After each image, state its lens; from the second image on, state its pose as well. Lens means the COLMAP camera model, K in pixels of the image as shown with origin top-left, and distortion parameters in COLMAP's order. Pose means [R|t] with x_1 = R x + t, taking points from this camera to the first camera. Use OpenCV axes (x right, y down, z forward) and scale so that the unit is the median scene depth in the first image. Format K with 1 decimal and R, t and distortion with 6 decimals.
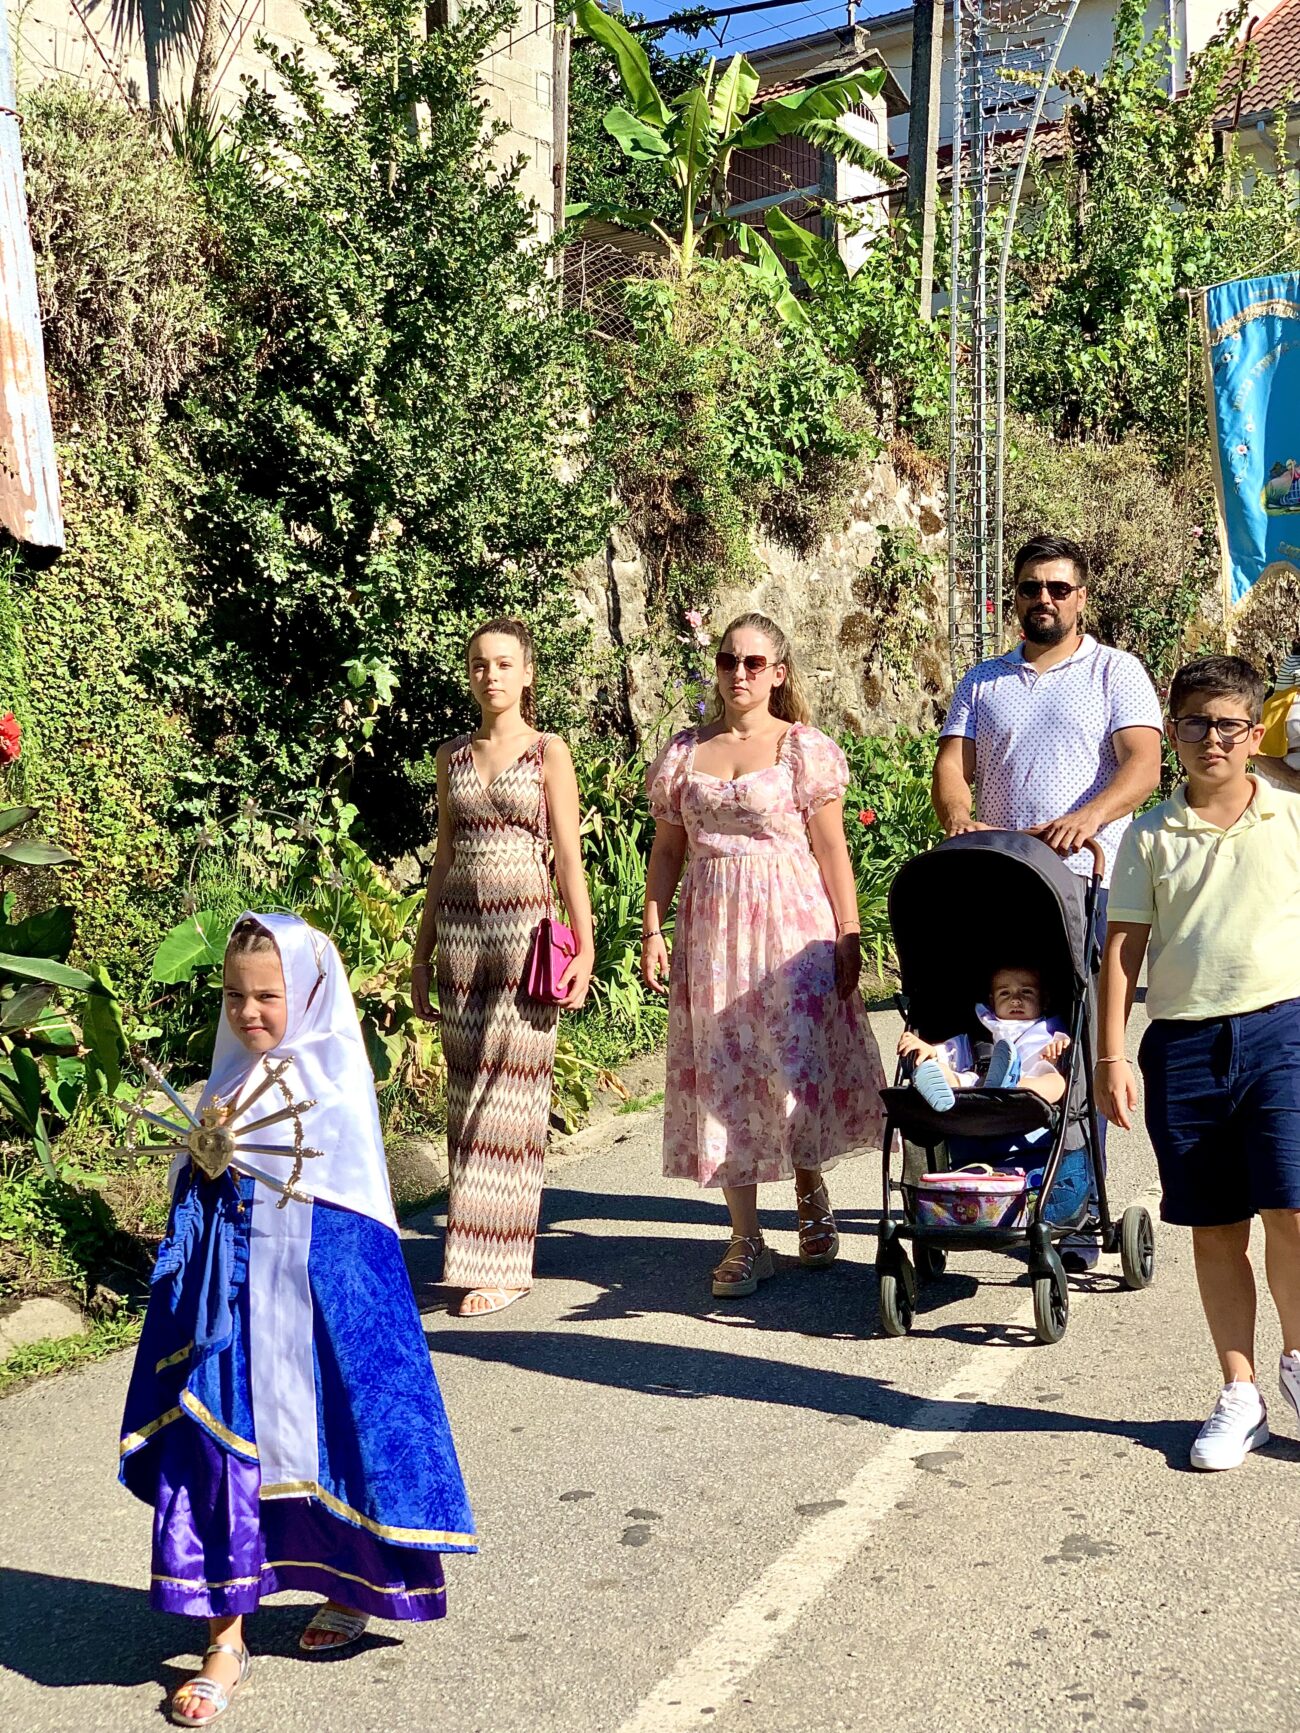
lens RADIAL K [[2588.2, 0, 644.3], [0, 2588.2, 873.5], [0, 0, 1]] dist [0.094313, -0.216739]
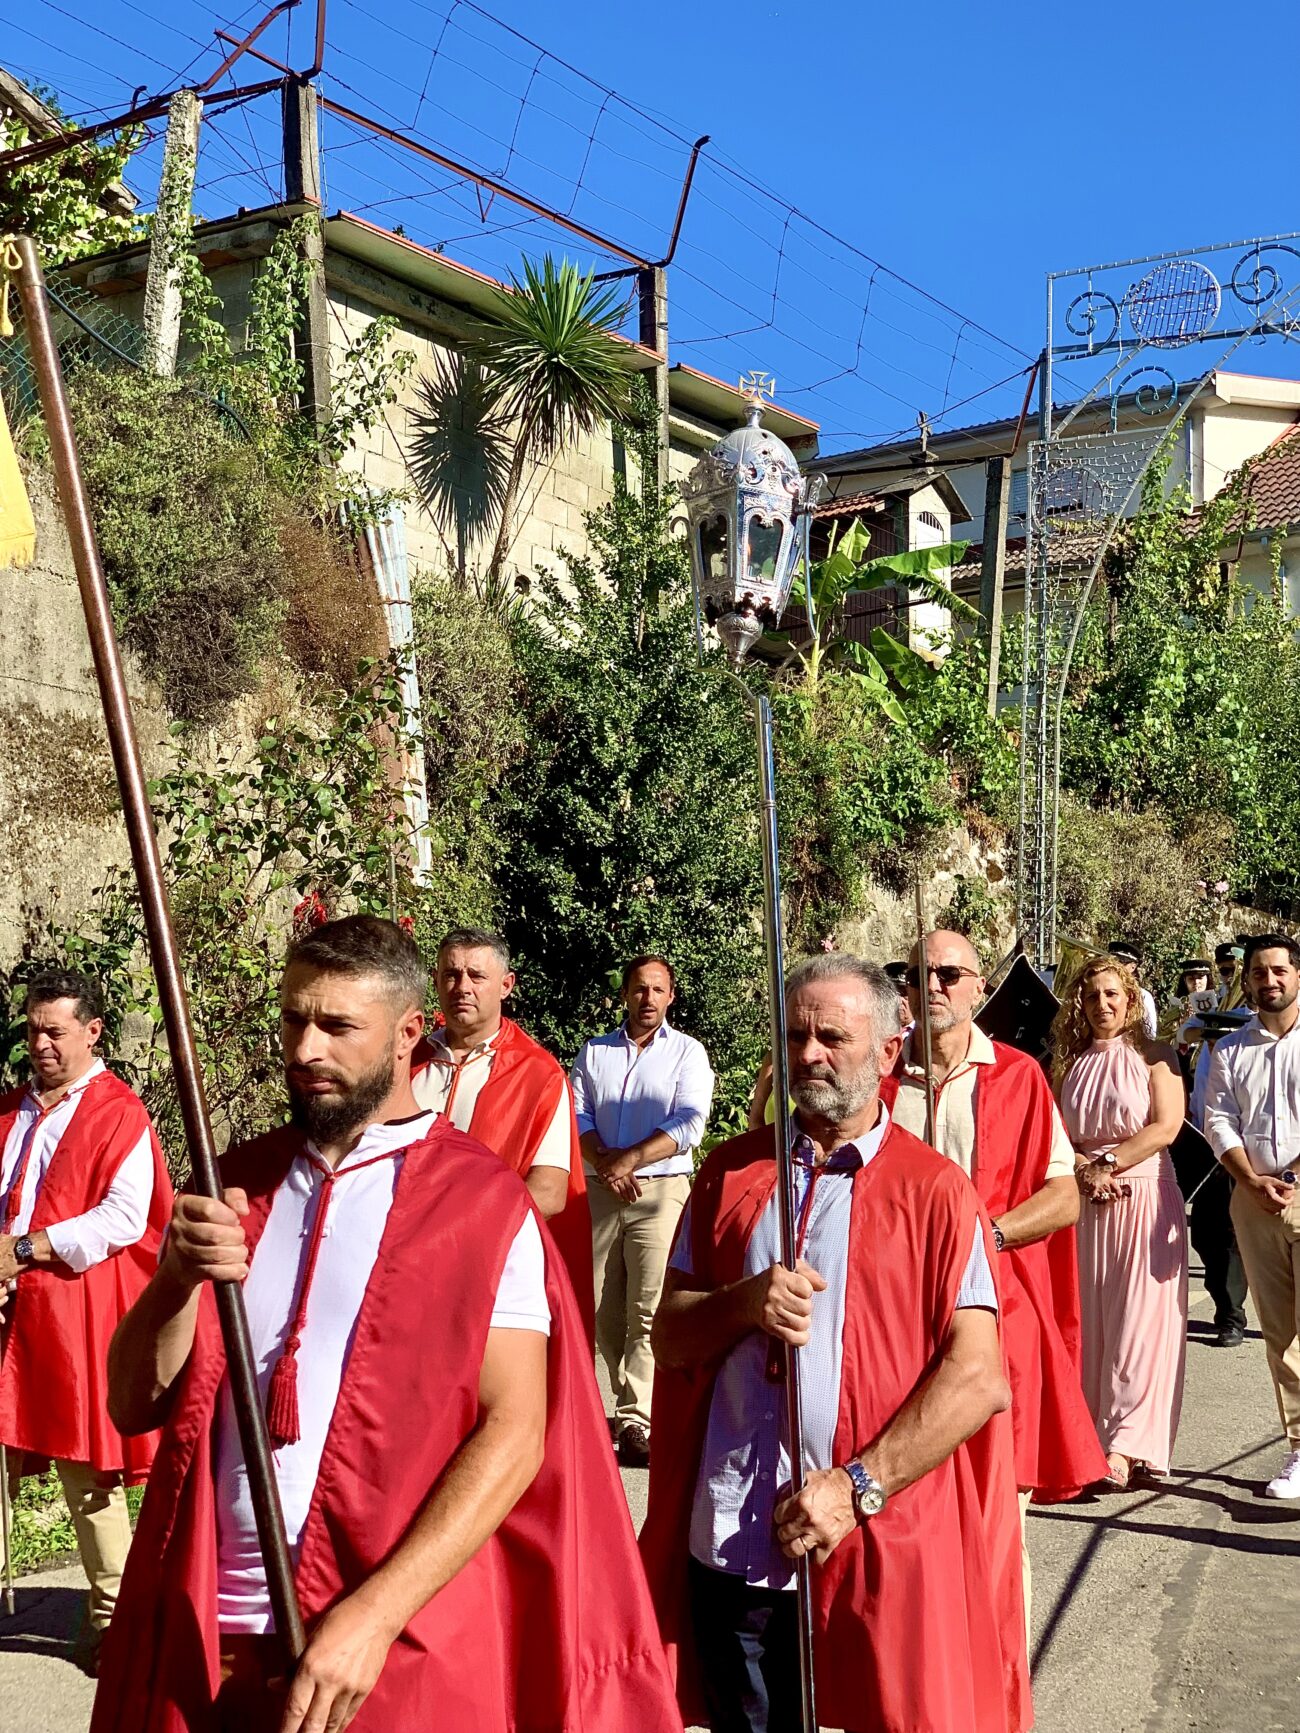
lens RADIAL K [[2596.9, 0, 644.3], [0, 2596.9, 863.2], [0, 0, 1]] dist [-0.102350, 1.711032]
pose [[0.999366, 0.033970, -0.010626, -0.074790], [-0.034988, 0.992390, -0.118060, 0.027244], [0.006535, 0.118357, 0.992950, -0.419175]]
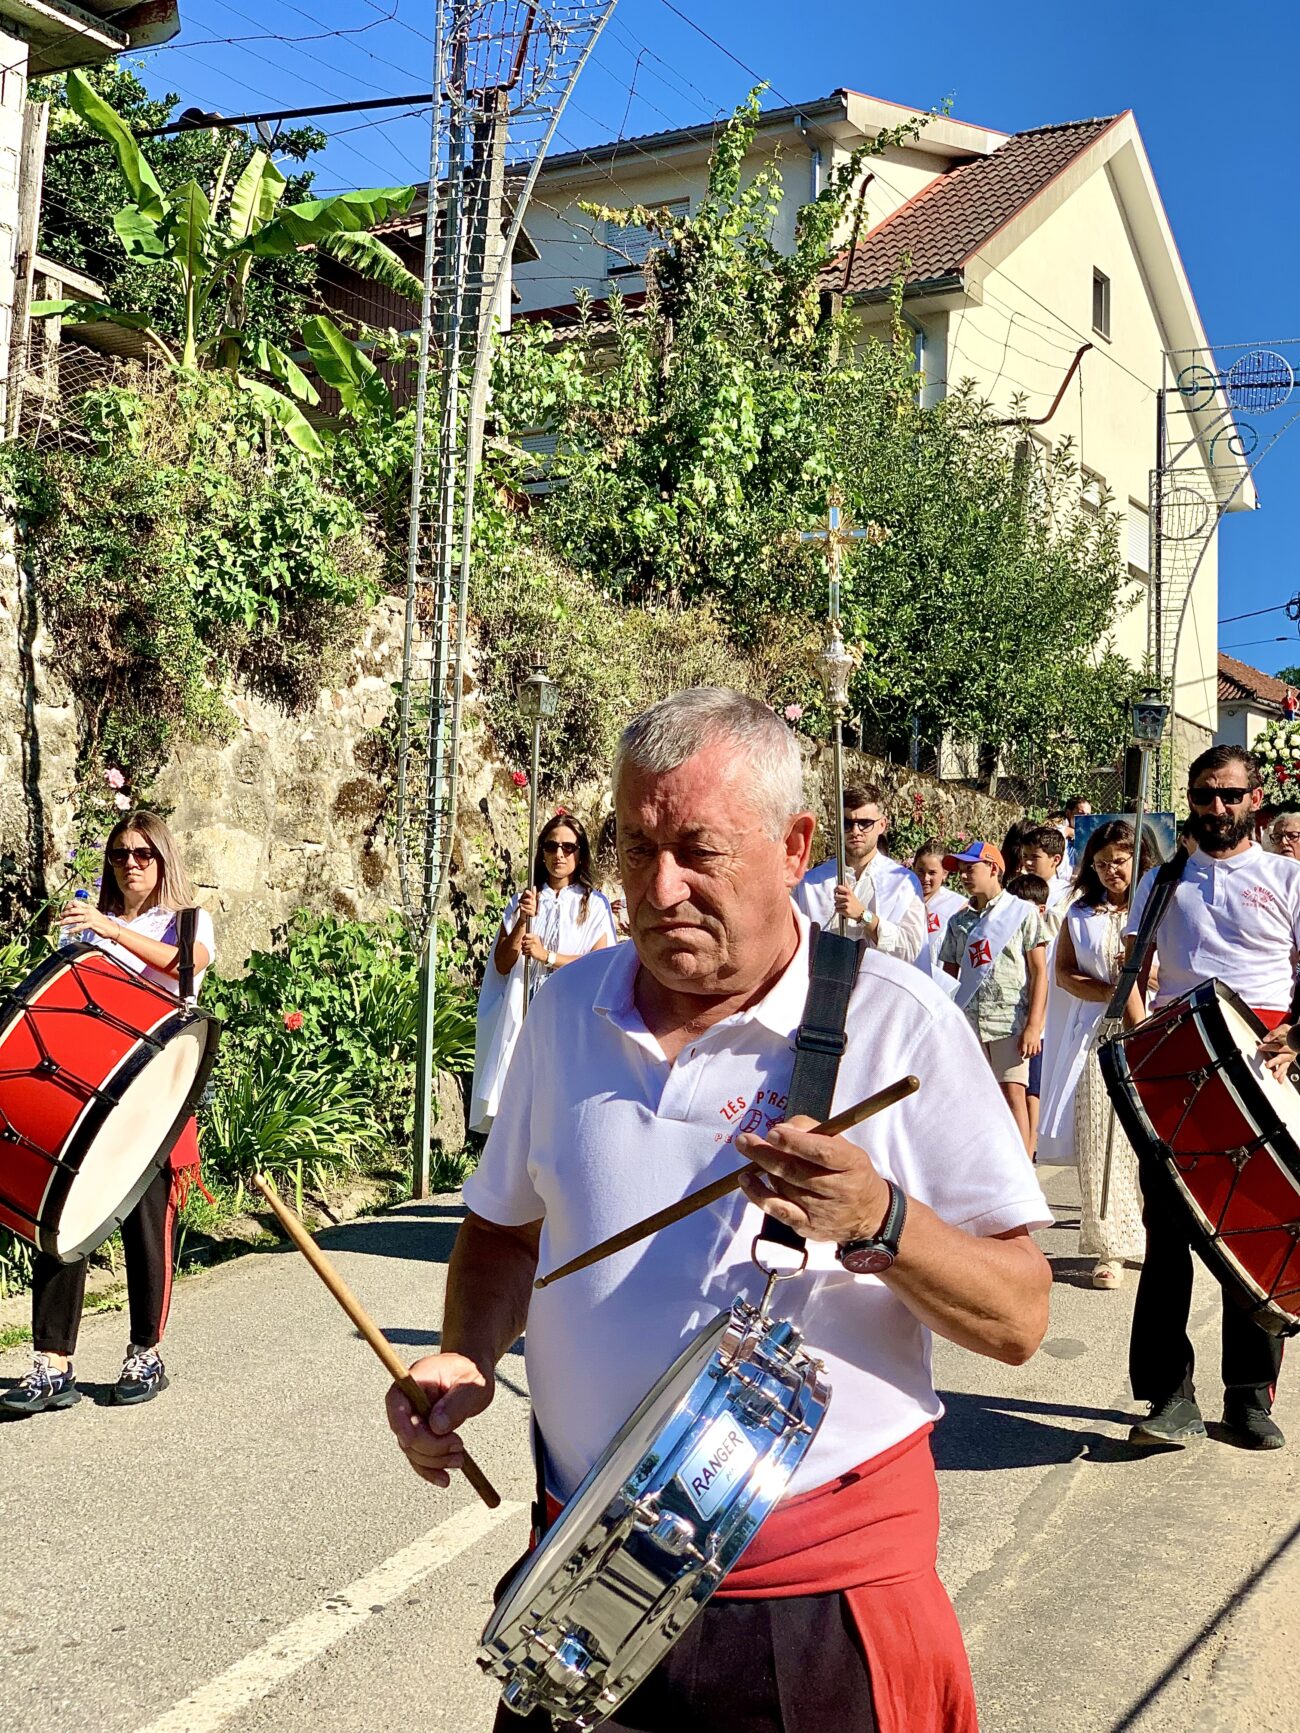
lens RADIAL K [[2603.2, 0, 645.4], [0, 2603.2, 879.8], [0, 0, 1]] dist [0.066654, -0.005446]
pose [[0.992997, 0.044328, 0.109506, 0.116696], [-0.037632, 0.997337, -0.062476, -0.020902], [-0.111984, 0.057918, 0.992021, 0.157959]]
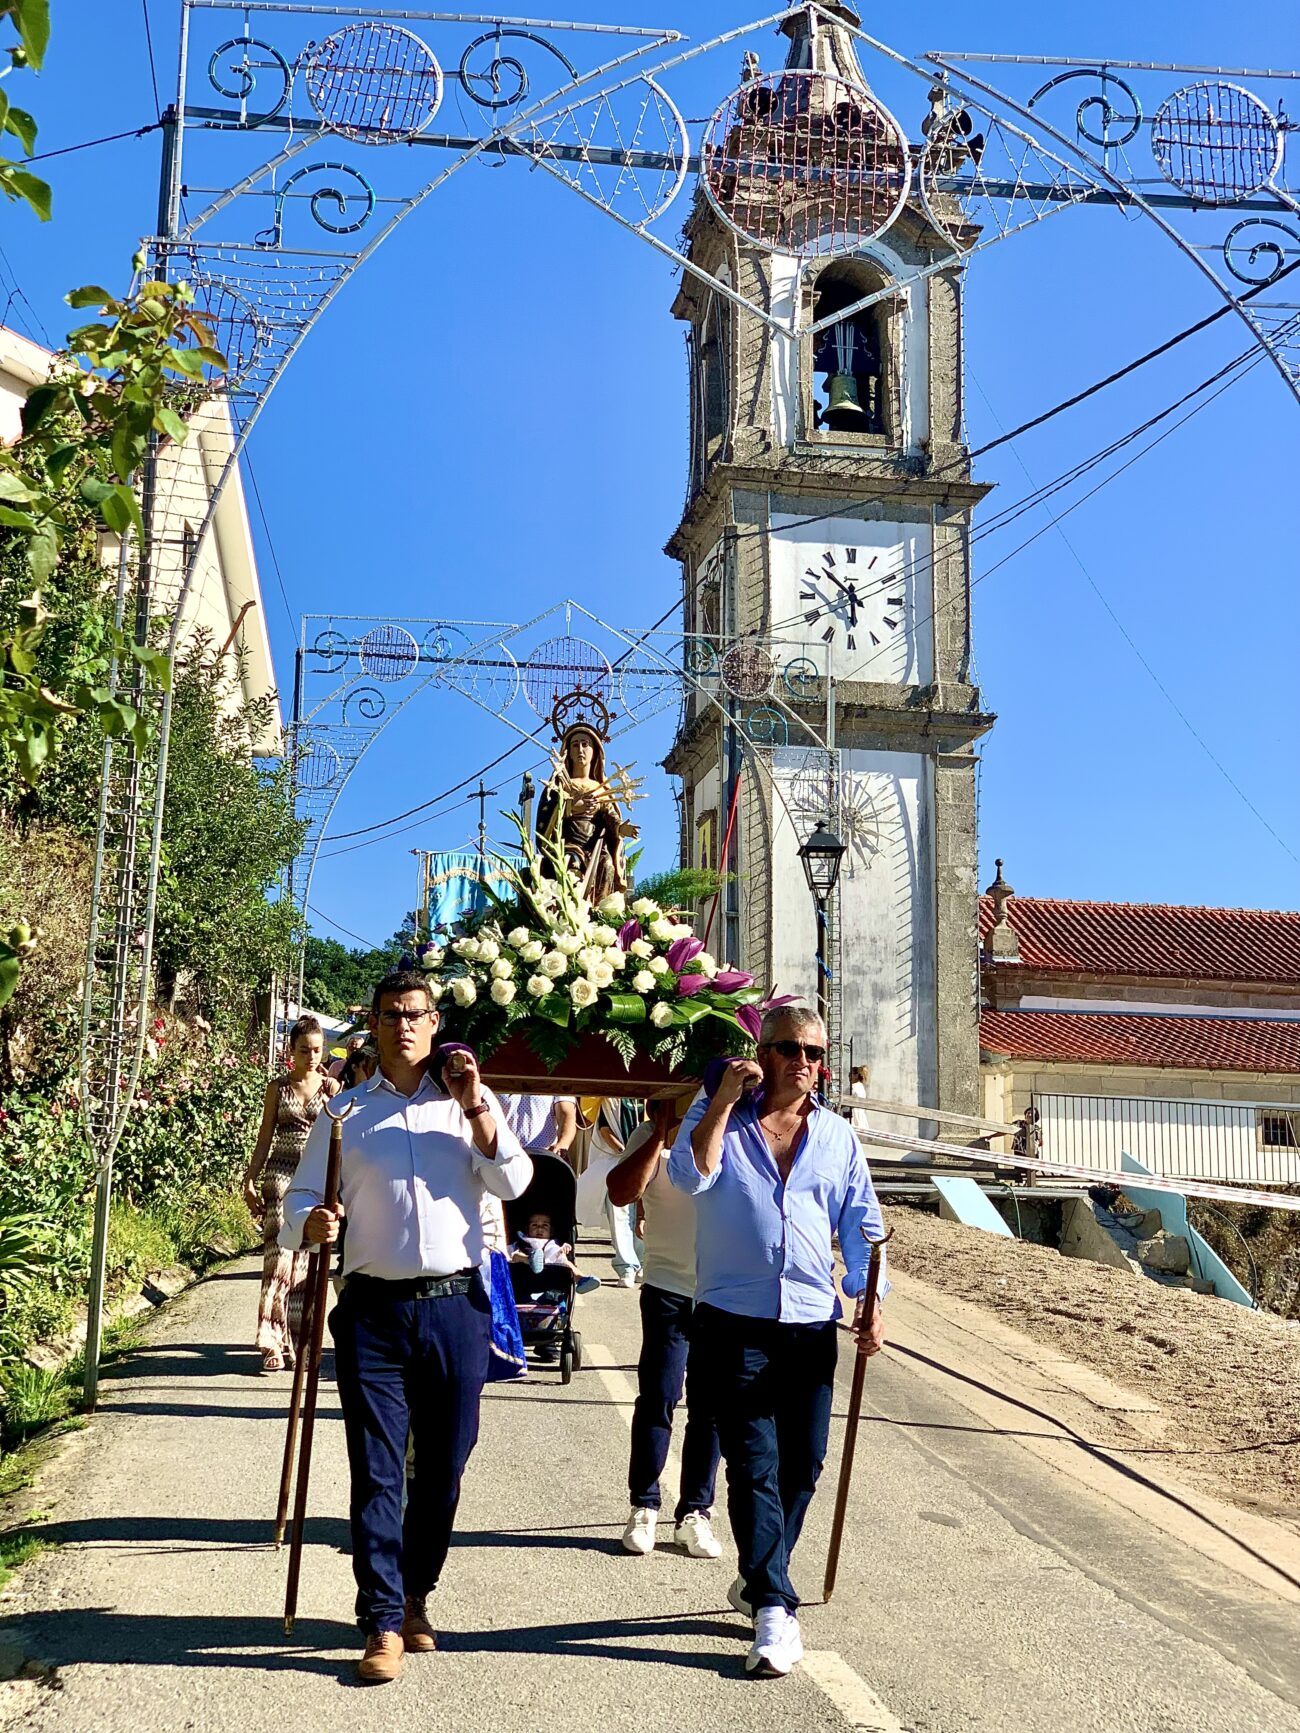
lens RADIAL K [[2599.7, 0, 643.6], [0, 2599.7, 872.2], [0, 0, 1]] dist [0.058020, -0.128981]
pose [[0.833420, 0.128749, 0.537433, -0.226666], [-0.044463, 0.984953, -0.167008, -0.006114], [-0.550848, 0.115292, 0.826604, 0.173252]]
